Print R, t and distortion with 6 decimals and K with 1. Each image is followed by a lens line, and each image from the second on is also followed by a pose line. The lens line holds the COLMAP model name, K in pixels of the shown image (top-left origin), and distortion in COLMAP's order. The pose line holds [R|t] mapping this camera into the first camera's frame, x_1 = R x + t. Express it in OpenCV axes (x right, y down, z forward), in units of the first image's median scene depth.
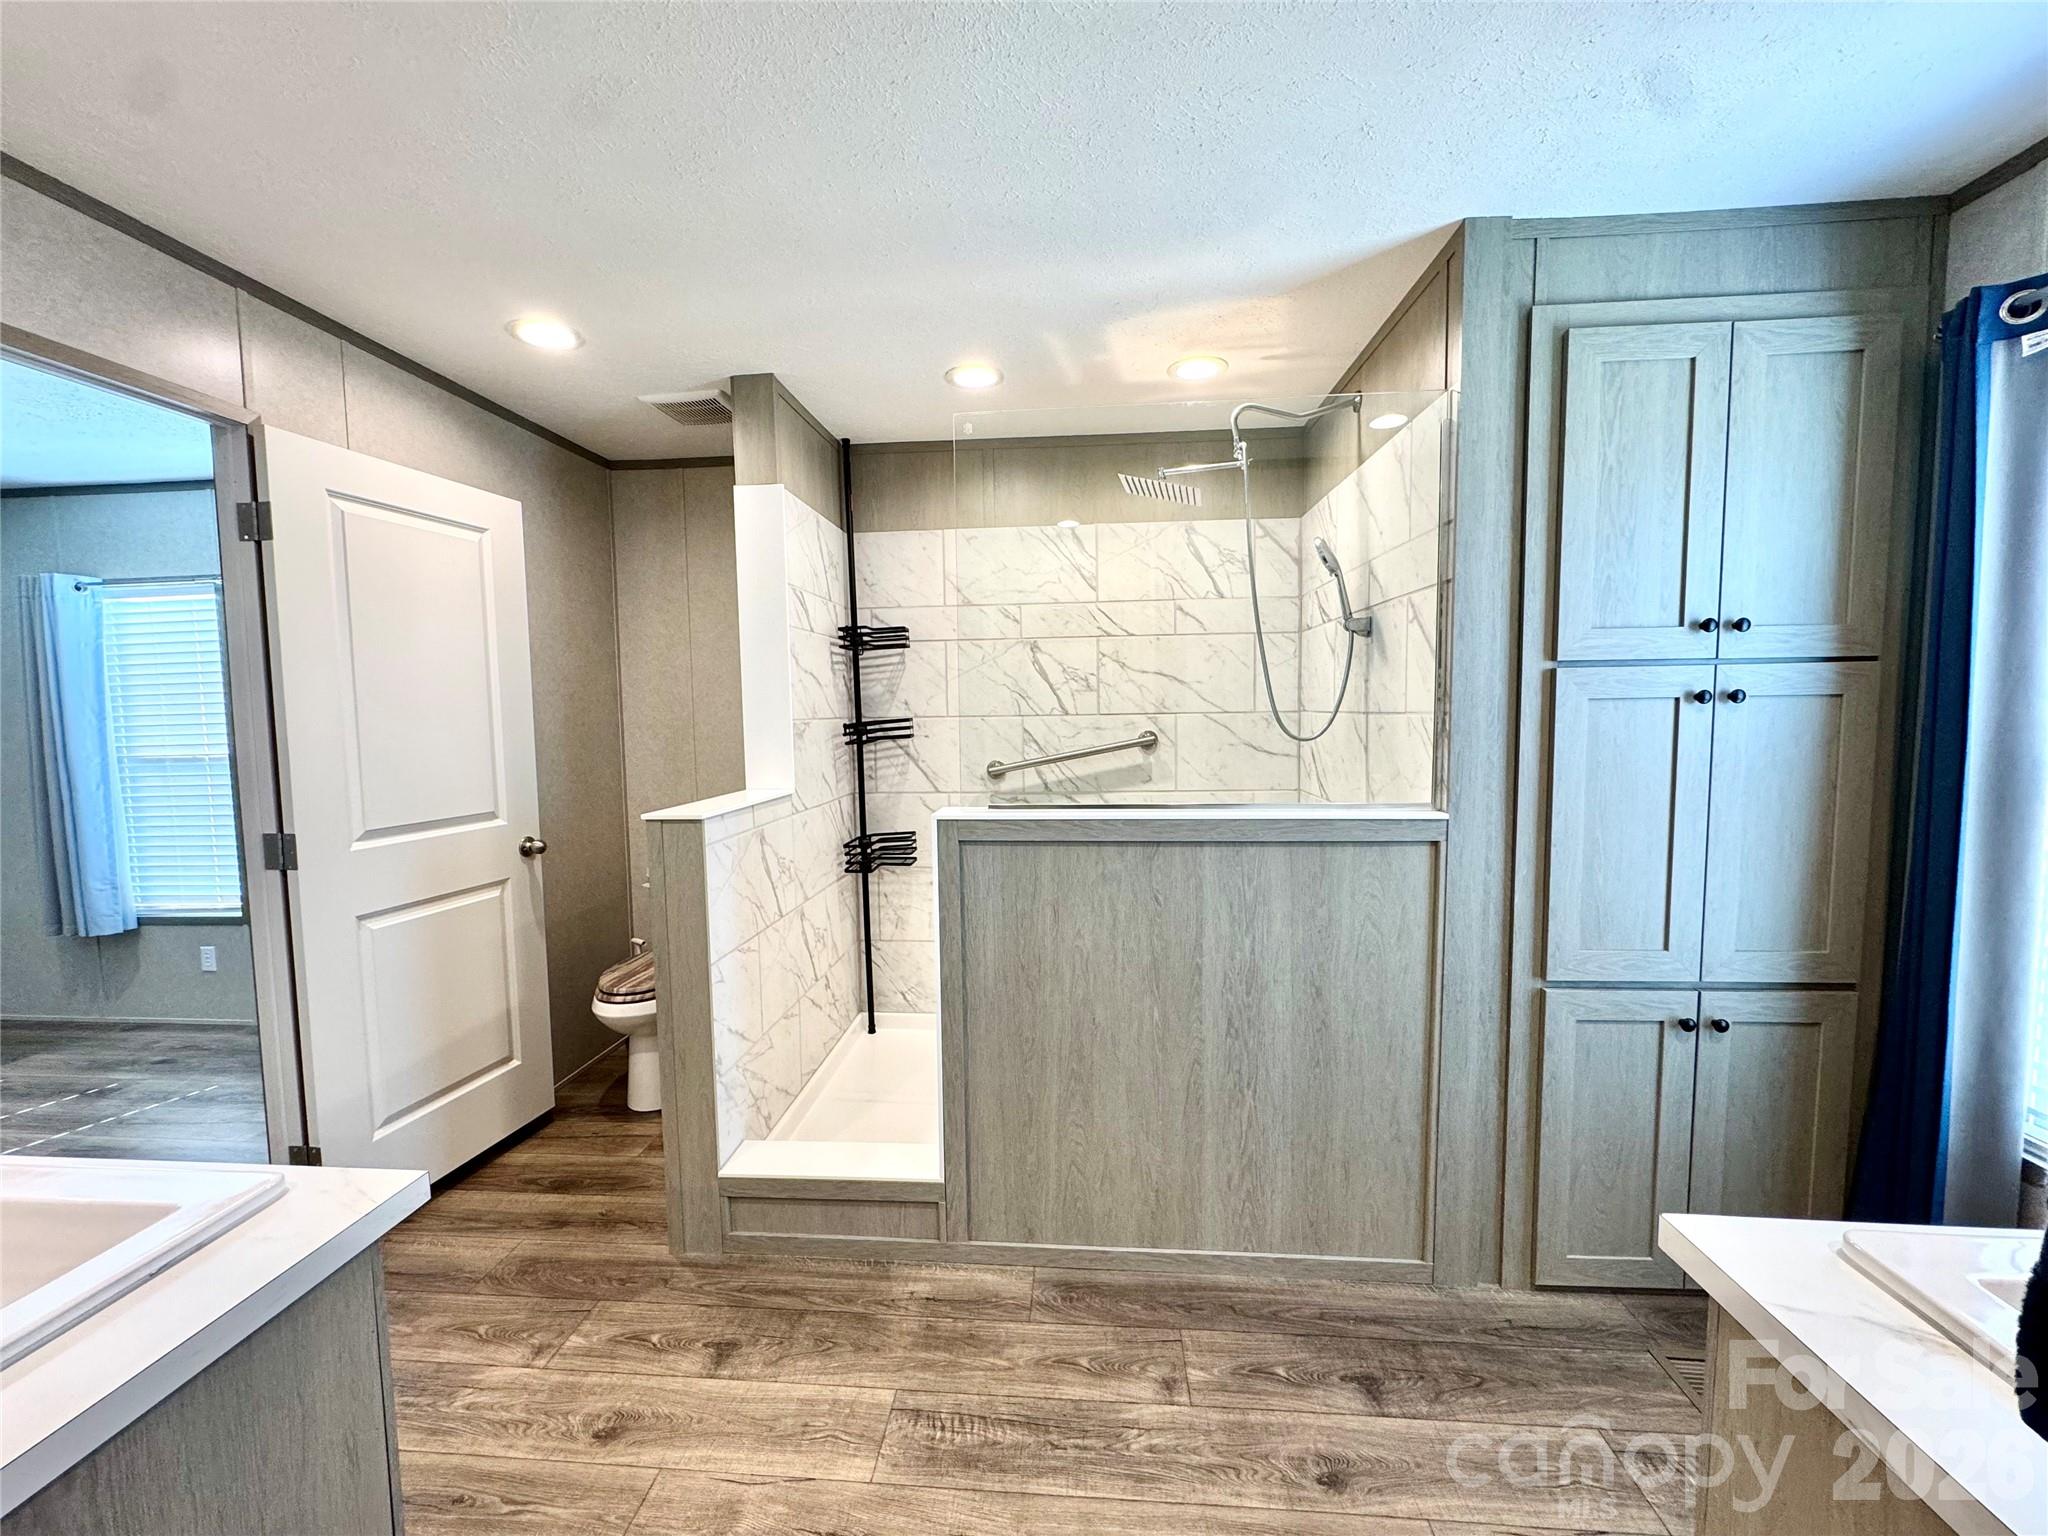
lens RADIAL K [[812.1, 0, 1025.9], [0, 812.1, 789.4], [0, 0, 1]] dist [-0.001834, 0.000760]
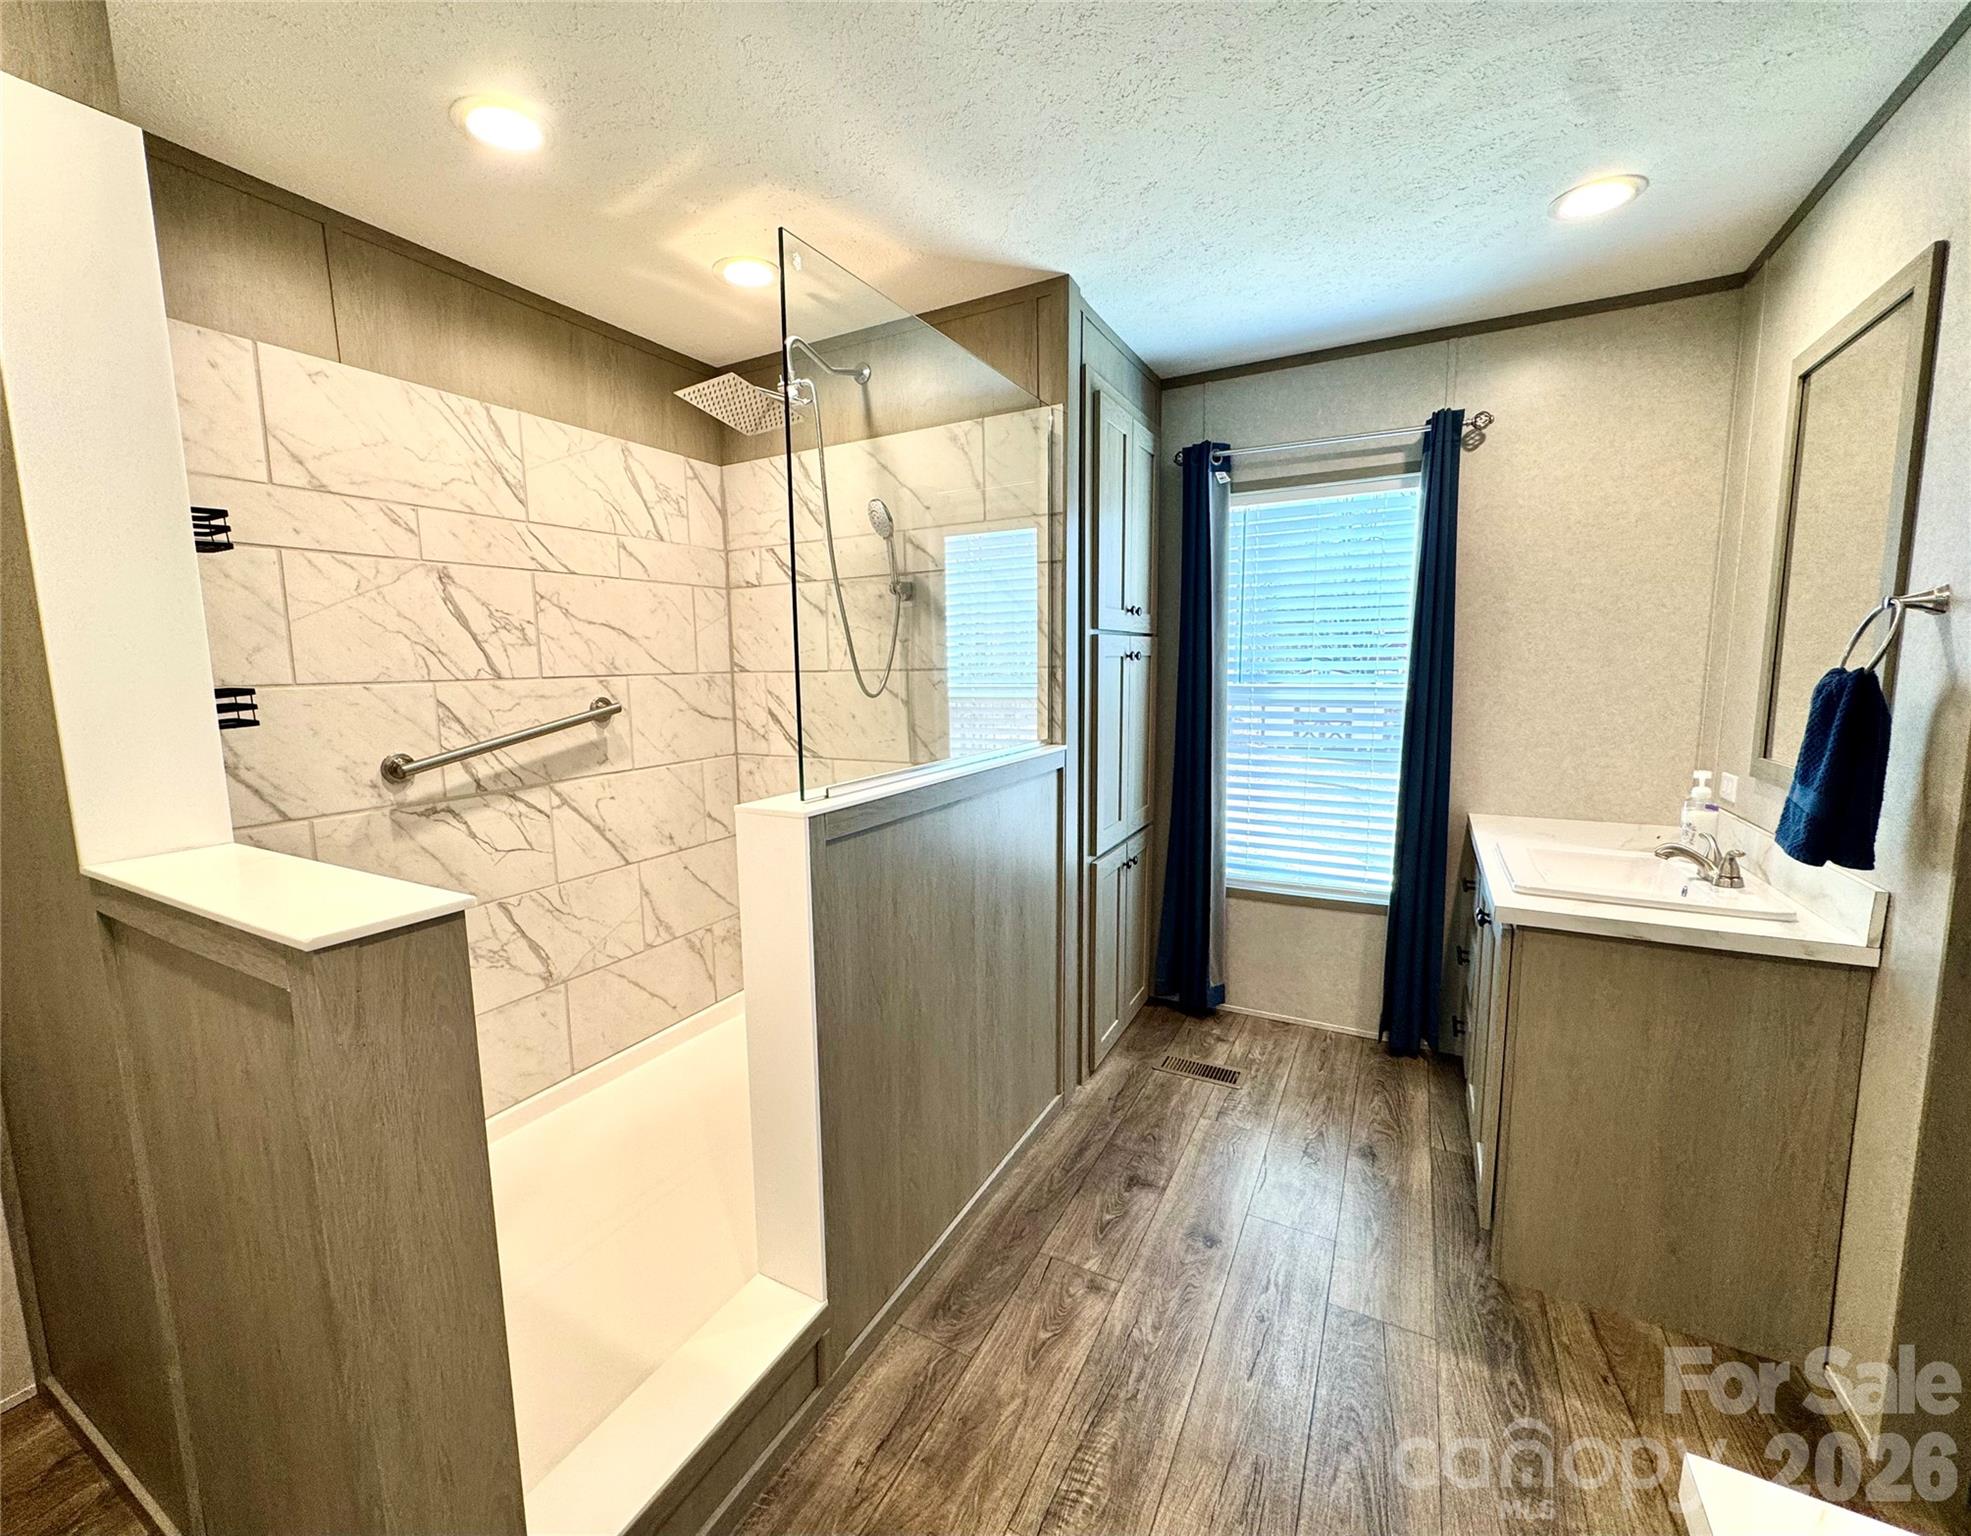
lens RADIAL K [[811.1, 0, 950.9], [0, 811.1, 782.5], [0, 0, 1]] dist [0.004270, 0.000253]
pose [[0.428610, -0.127389, 0.894464, -0.670929], [0.103074, 0.990441, 0.091667, -0.044925], [-0.897591, 0.052906, 0.437643, 0.561939]]
